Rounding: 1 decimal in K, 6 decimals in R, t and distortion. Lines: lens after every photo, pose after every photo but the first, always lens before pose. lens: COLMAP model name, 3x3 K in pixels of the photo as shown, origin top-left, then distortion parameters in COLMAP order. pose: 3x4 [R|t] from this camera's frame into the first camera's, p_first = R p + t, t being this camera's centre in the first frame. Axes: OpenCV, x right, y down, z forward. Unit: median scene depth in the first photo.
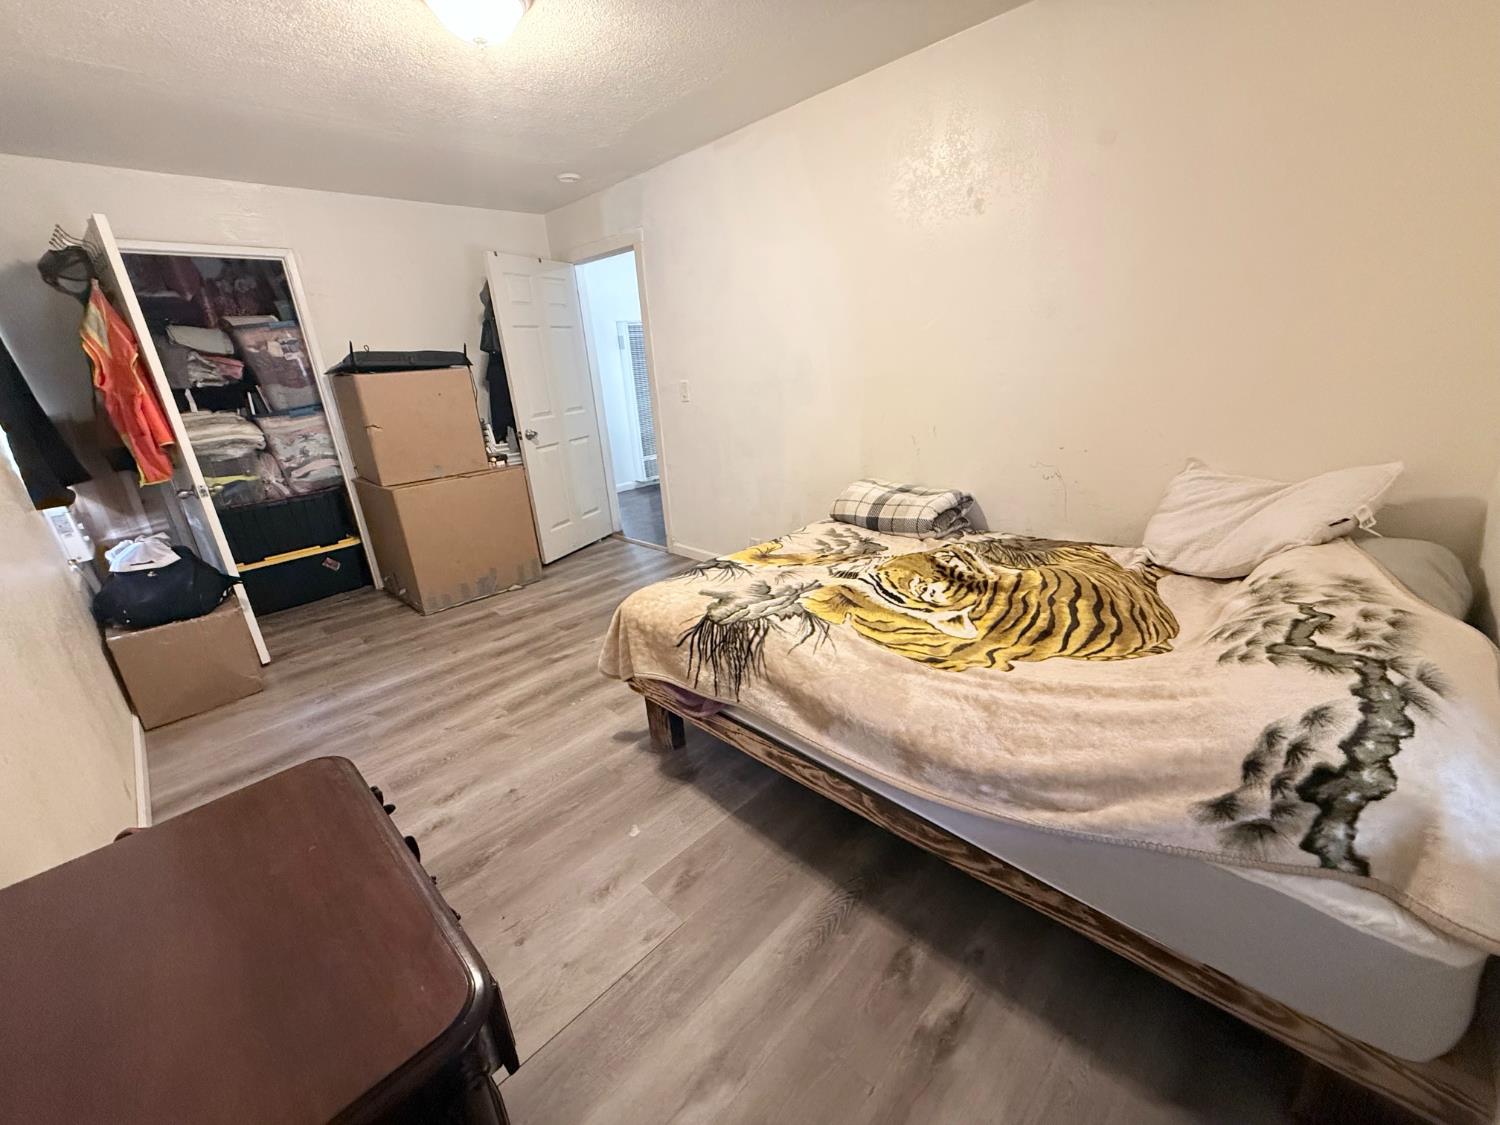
lens RADIAL K [[599.3, 0, 746.0], [0, 599.3, 558.0], [0, 0, 1]] dist [0.000546, -0.000127]
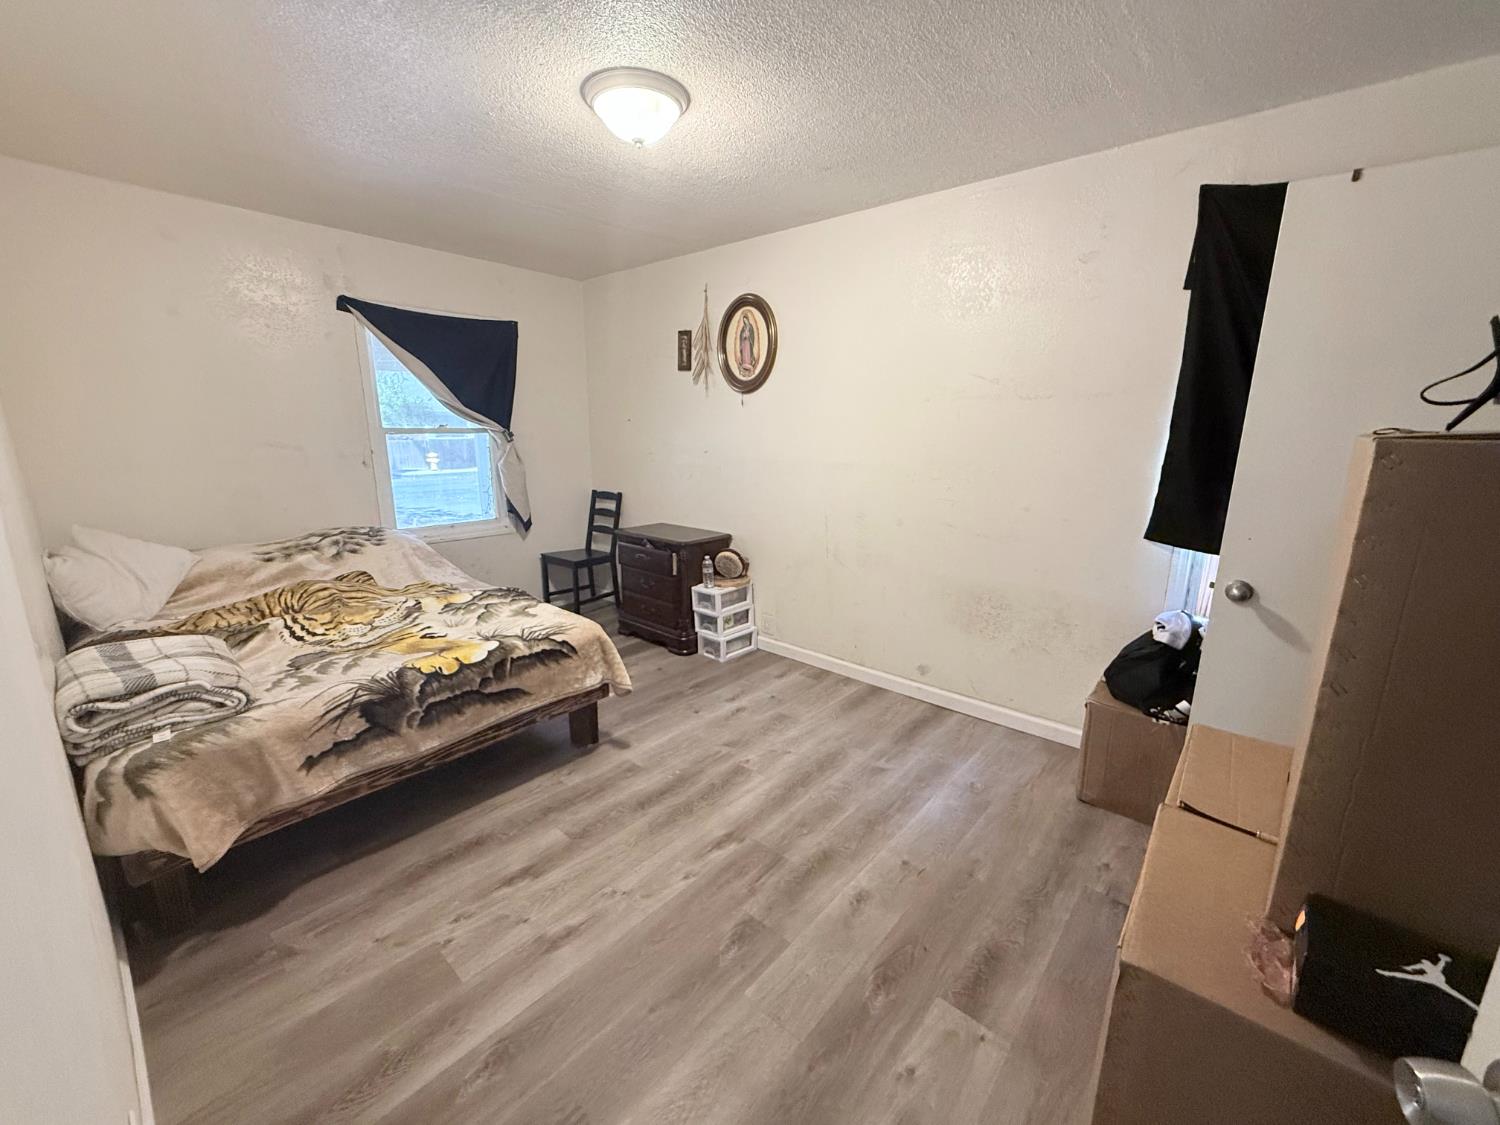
lens RADIAL K [[599.3, 0, 749.4], [0, 599.3, 562.8], [0, 0, 1]] dist [0.000546, -0.000127]
pose [[-0.996915, 0.069056, -0.037318, -0.382600], [0.039167, 0.849636, 0.525913, -0.539726], [0.068025, 0.522829, -0.849719, 1.625907]]
